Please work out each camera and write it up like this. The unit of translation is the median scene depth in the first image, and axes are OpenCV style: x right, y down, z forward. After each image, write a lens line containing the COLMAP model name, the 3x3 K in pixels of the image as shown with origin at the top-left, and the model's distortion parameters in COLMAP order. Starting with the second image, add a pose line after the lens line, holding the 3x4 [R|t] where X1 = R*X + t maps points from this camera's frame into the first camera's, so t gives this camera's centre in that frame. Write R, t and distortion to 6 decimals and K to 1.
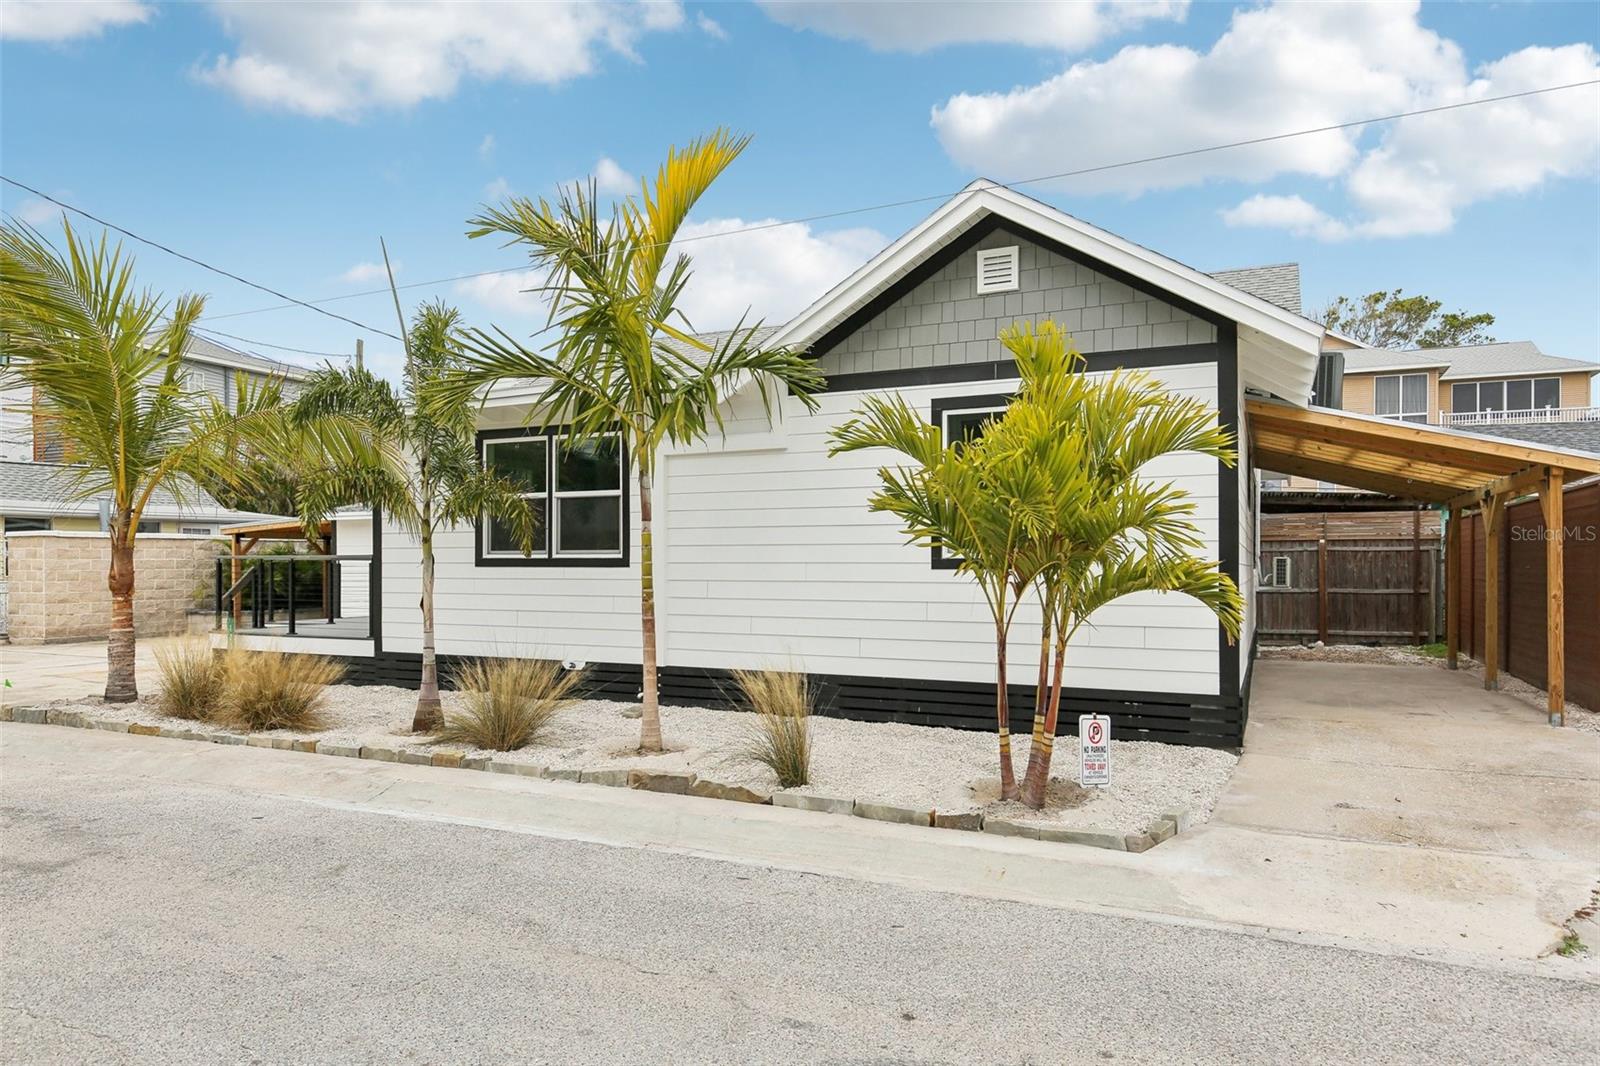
lens RADIAL K [[1002.8, 0, 800.0], [0, 1002.8, 533.0], [0, 0, 1]] dist [-0.000505, -0.003811]
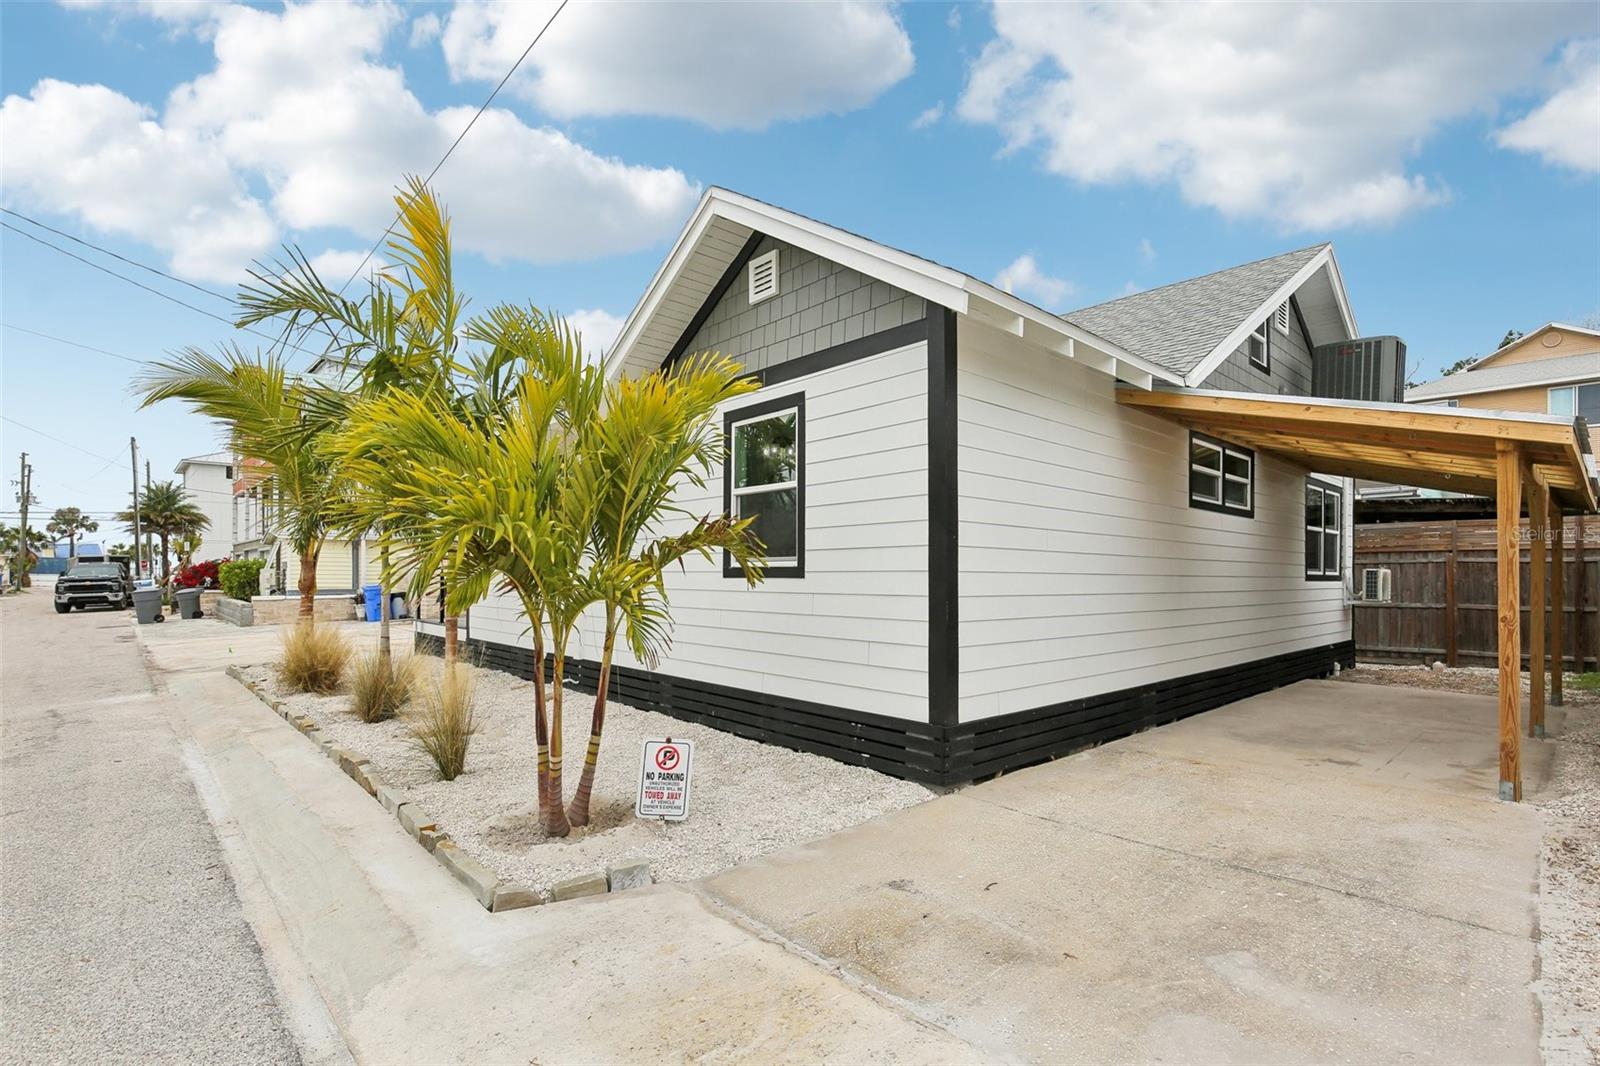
lens RADIAL K [[756.0, 0, 800.0], [0, 756.0, 550.4], [0, 0, 1]] dist [-0.015282, 0.011983]
pose [[0.925468, -0.009368, -0.378709, 0.541363], [0.008004, 0.999955, -0.005174, 0.013738], [0.378740, 0.001757, 0.925501, 0.338503]]
